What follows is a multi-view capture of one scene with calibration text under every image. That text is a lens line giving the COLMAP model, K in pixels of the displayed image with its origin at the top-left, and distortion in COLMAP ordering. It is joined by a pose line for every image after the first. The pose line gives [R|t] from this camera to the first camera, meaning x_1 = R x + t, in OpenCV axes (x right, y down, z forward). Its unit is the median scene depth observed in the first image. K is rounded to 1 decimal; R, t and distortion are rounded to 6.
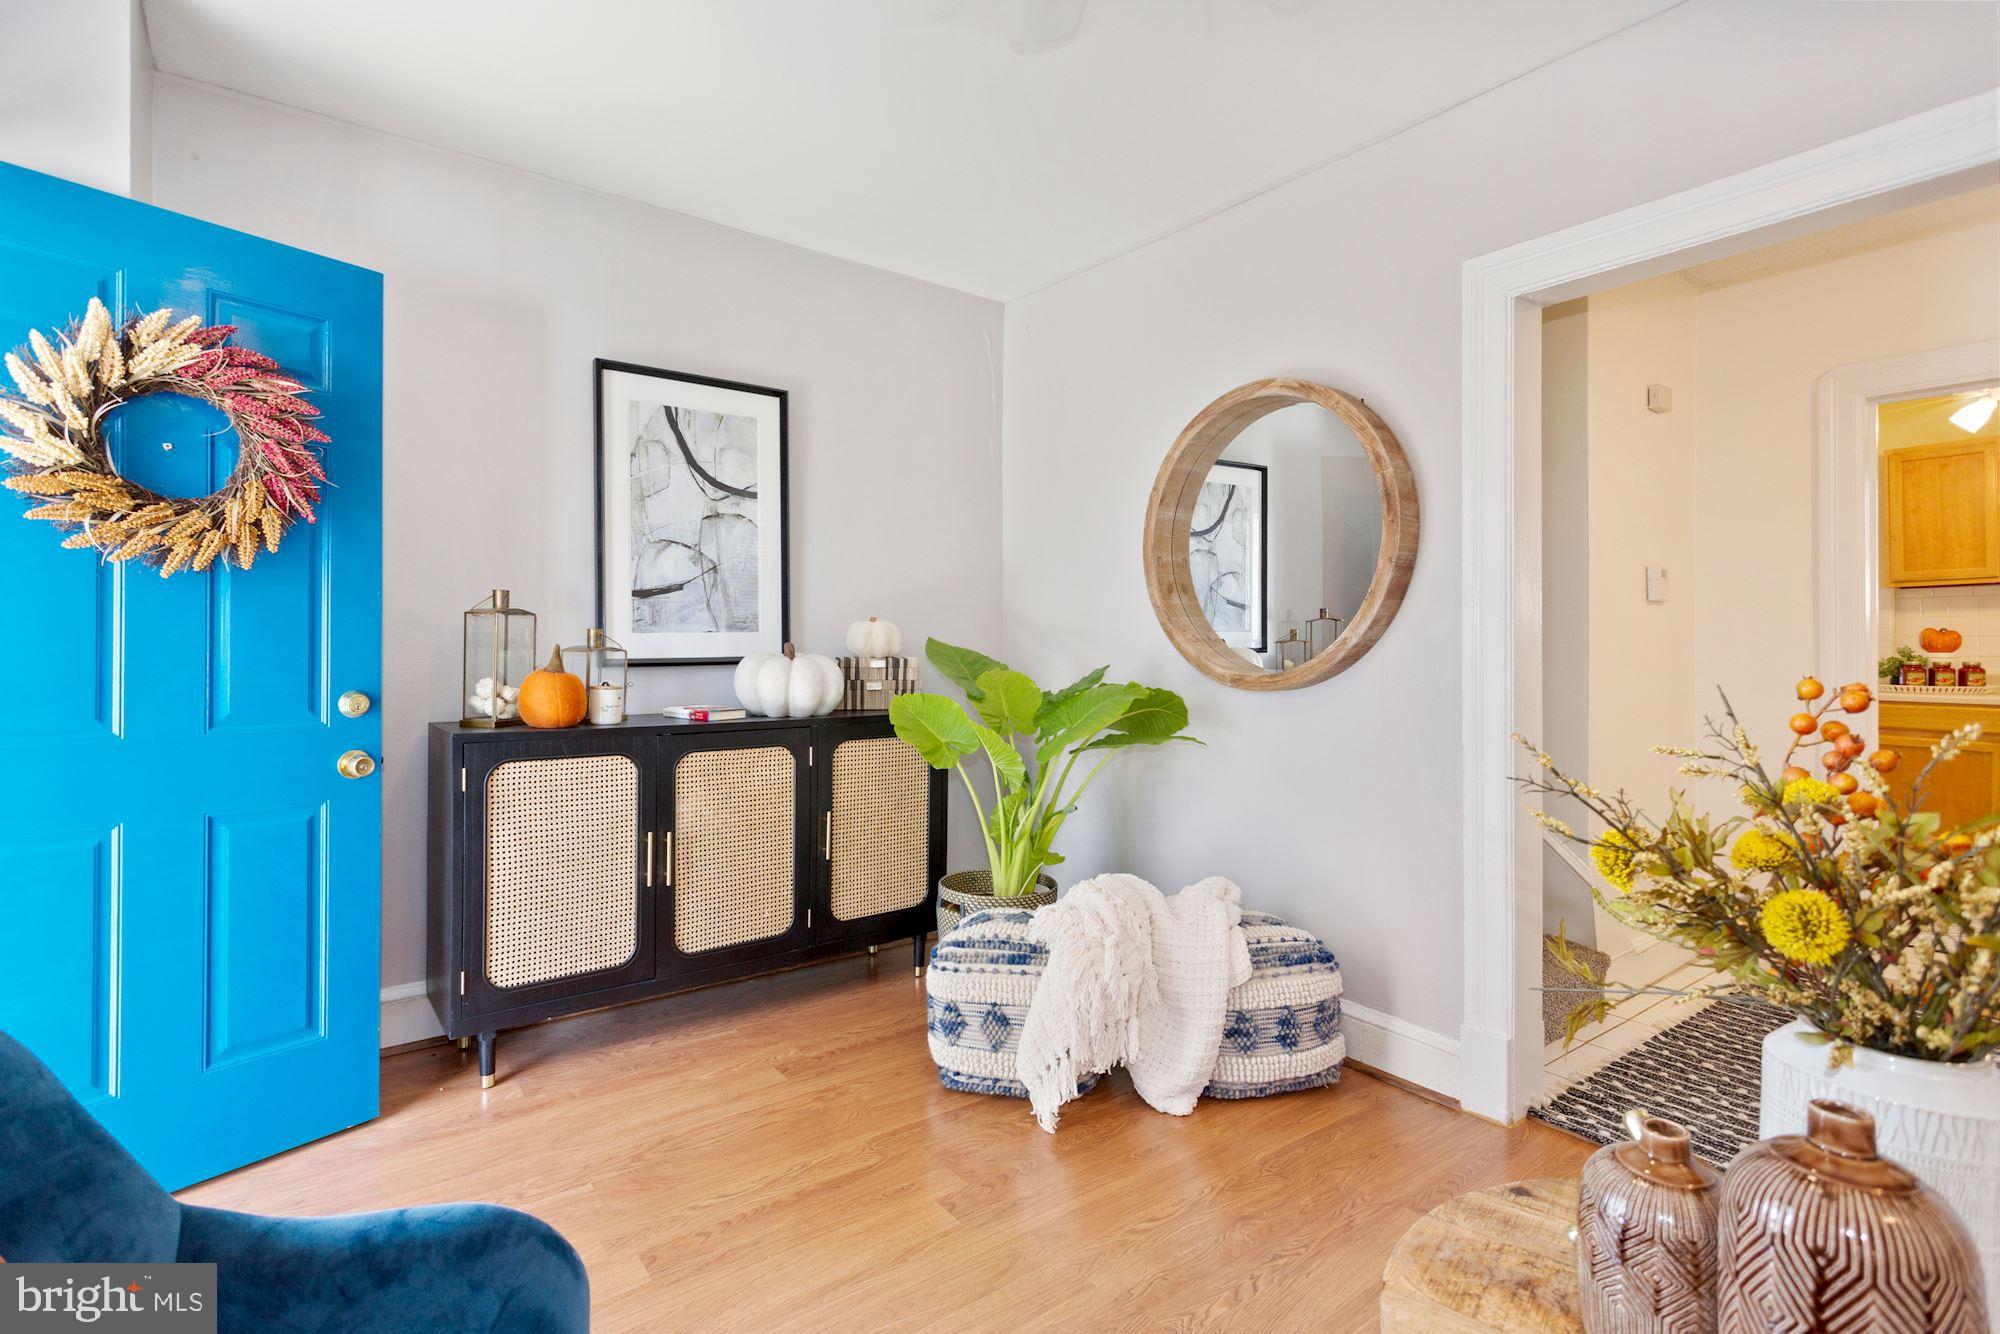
lens RADIAL K [[953.9, 0, 983.3], [0, 953.9, 644.1], [0, 0, 1]] dist [0.003623, 0.002509]
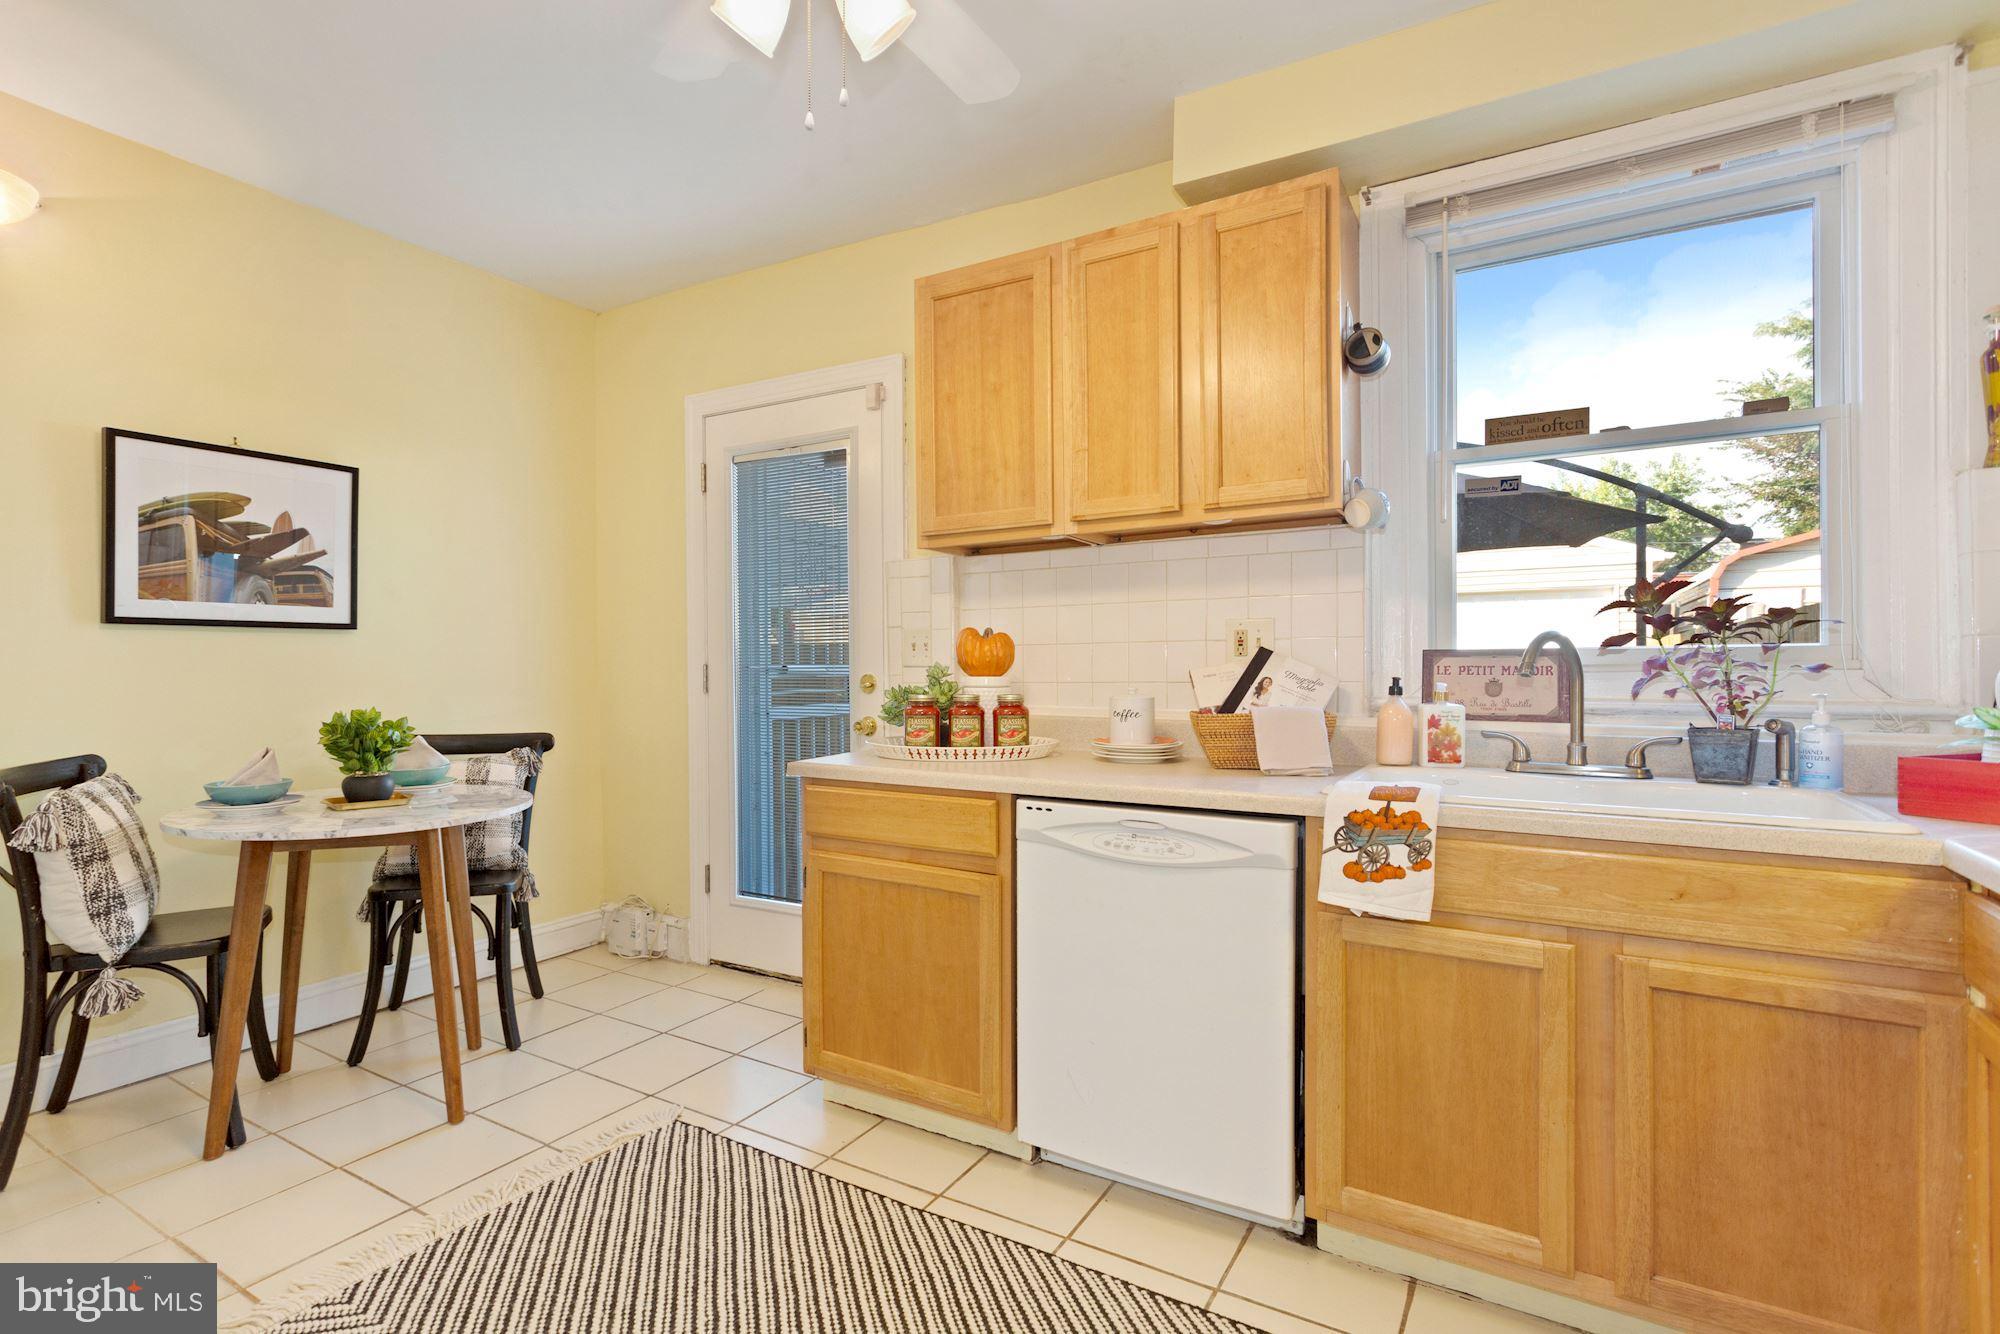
lens RADIAL K [[958.5, 0, 982.4], [0, 958.5, 673.1], [0, 0, 1]] dist [0.001581, 0.002271]
pose [[0.923029, -0.003547, 0.384713, 0.807756], [0.001846, 0.999987, 0.004790, 0.004631], [-0.384725, -0.003711, 0.923024, 0.535402]]
